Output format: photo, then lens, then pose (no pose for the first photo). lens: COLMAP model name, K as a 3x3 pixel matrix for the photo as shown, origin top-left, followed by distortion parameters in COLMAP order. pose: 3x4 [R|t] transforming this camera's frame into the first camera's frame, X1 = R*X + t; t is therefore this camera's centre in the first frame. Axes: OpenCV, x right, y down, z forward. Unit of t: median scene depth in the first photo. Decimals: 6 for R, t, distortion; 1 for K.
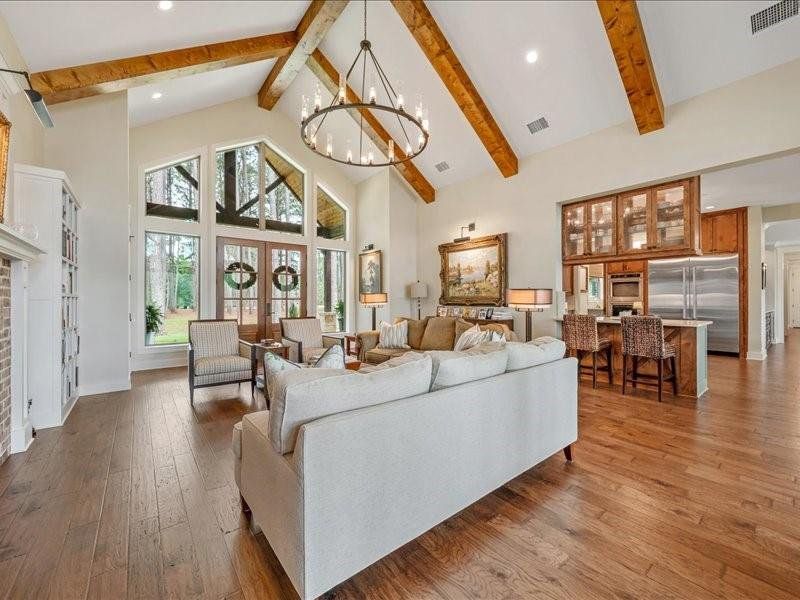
lens RADIAL K [[322.8, 0, 383.7], [0, 322.8, 296.7], [0, 0, 1]] dist [0.000266, 0.000111]
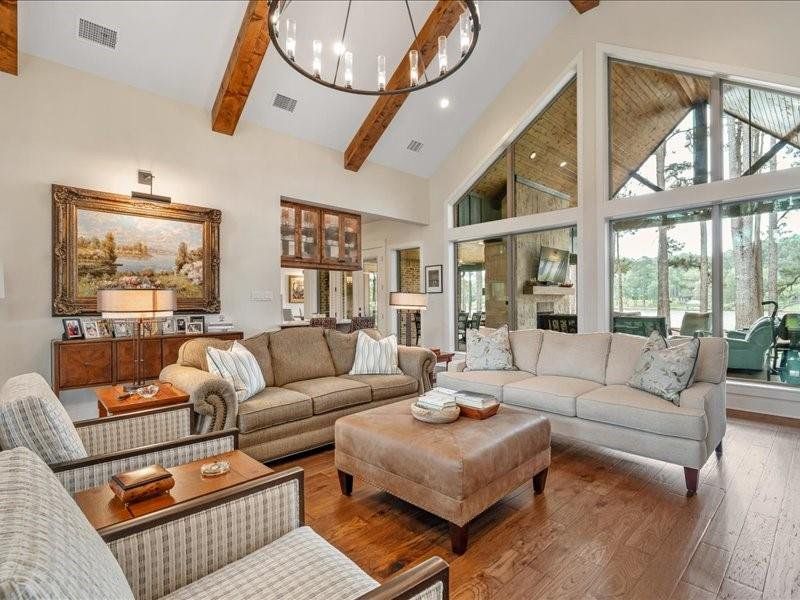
lens RADIAL K [[403.3, 0, 402.6], [0, 403.3, 296.3], [0, 0, 1]] dist [0.001801, 0.000466]
pose [[-0.119556, 0.019815, 0.992630, -0.516617], [-0.000733, 0.999799, -0.020047, 0.009697], [-0.992827, -0.003124, -0.119518, 0.662181]]
